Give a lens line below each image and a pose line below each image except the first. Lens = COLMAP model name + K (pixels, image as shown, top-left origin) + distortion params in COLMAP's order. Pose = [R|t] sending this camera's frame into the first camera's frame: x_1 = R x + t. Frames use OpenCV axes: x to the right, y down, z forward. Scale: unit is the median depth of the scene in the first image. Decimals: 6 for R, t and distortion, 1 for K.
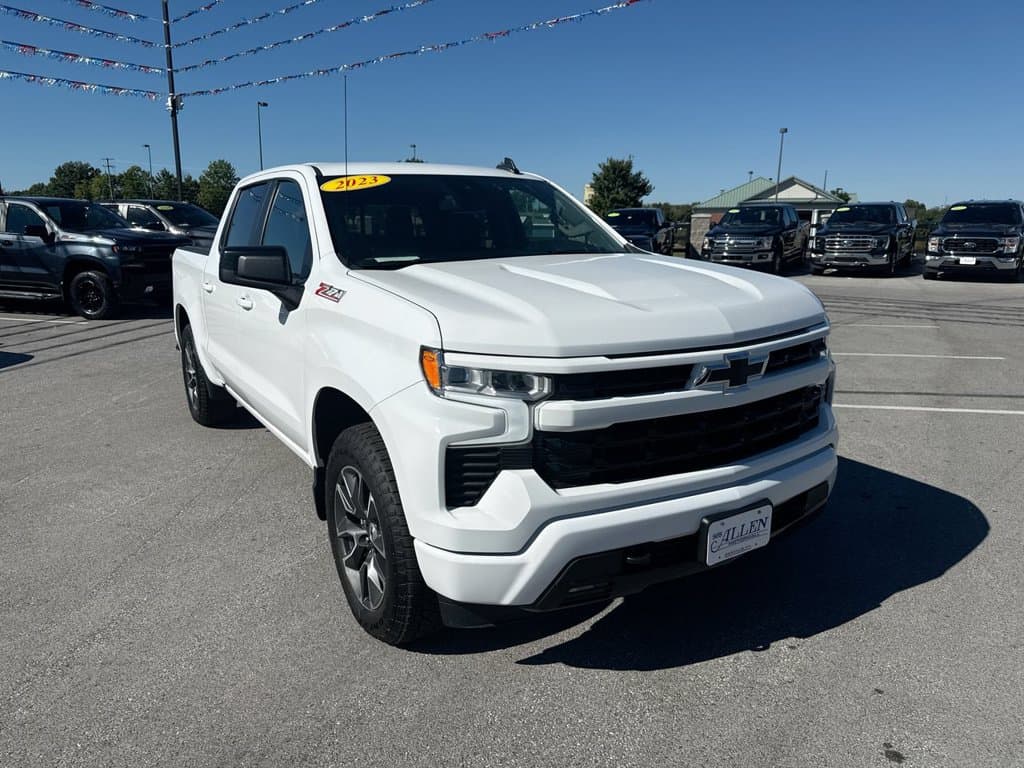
lens RADIAL K [[715.8, 0, 512.0], [0, 715.8, 384.0], [0, 0, 1]] dist [0.078682, -0.123533]
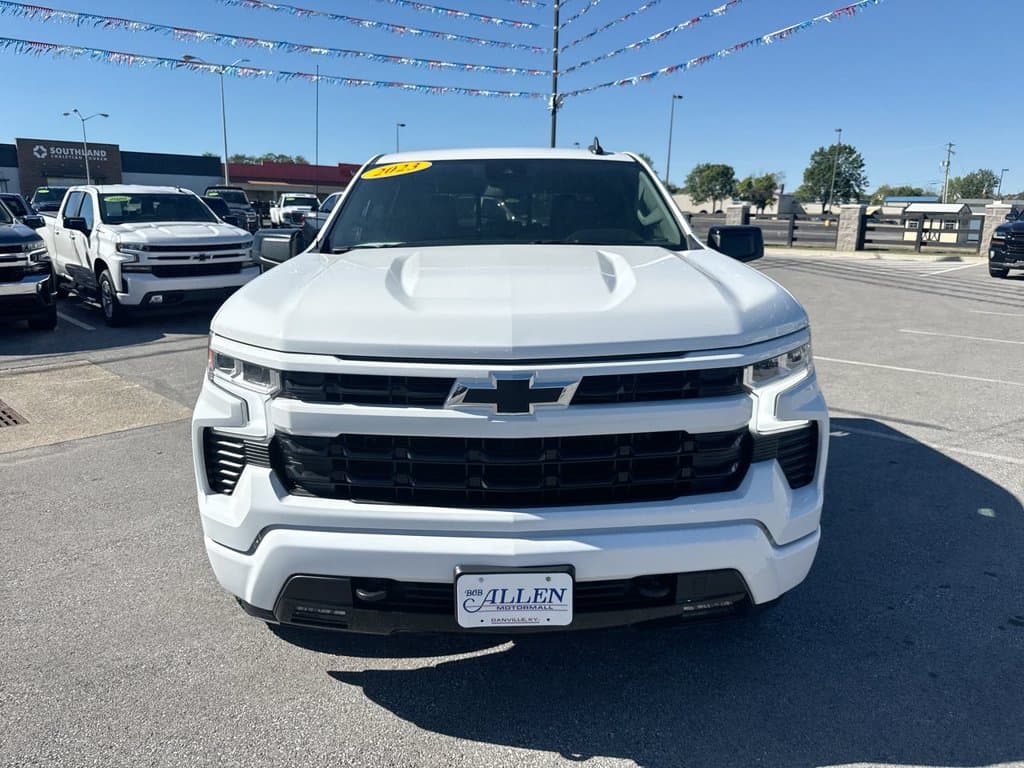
lens RADIAL K [[732.8, 0, 528.4], [0, 732.8, 370.0], [0, 0, 1]] dist [0.009215, 0.002322]
pose [[0.862015, 0.113186, -0.494084, 0.652707], [-0.117786, 0.992797, 0.021935, -0.058216], [0.493008, 0.039288, 0.869137, 0.277444]]
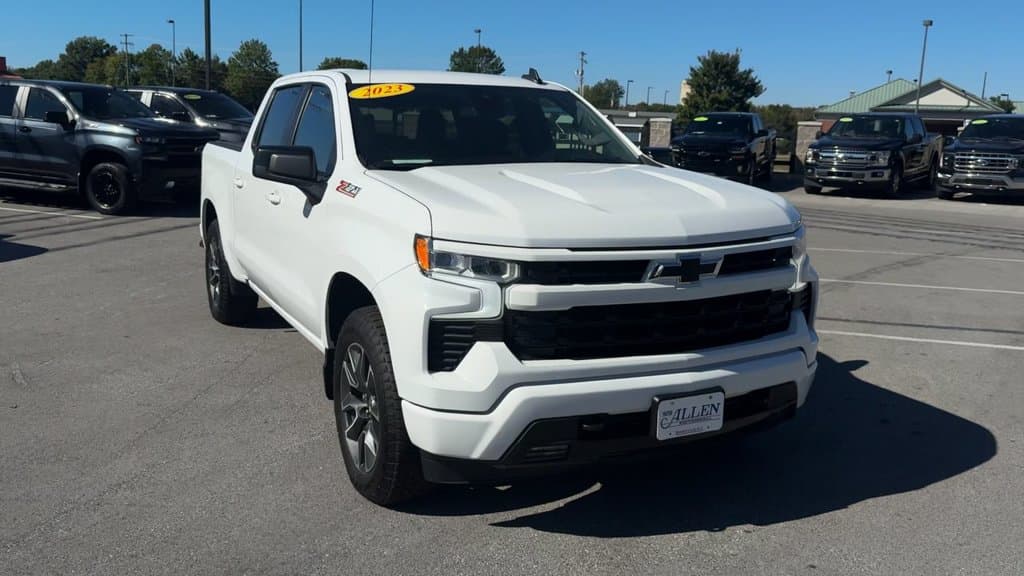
lens RADIAL K [[879.4, 0, 524.5], [0, 879.4, 254.4], [0, 0, 1]] dist [0.103276, -0.175566]
pose [[0.996477, 0.043528, -0.071686, 0.136225], [-0.048542, 0.996383, -0.069746, 0.062755], [0.068391, 0.072980, 0.994986, -0.378574]]
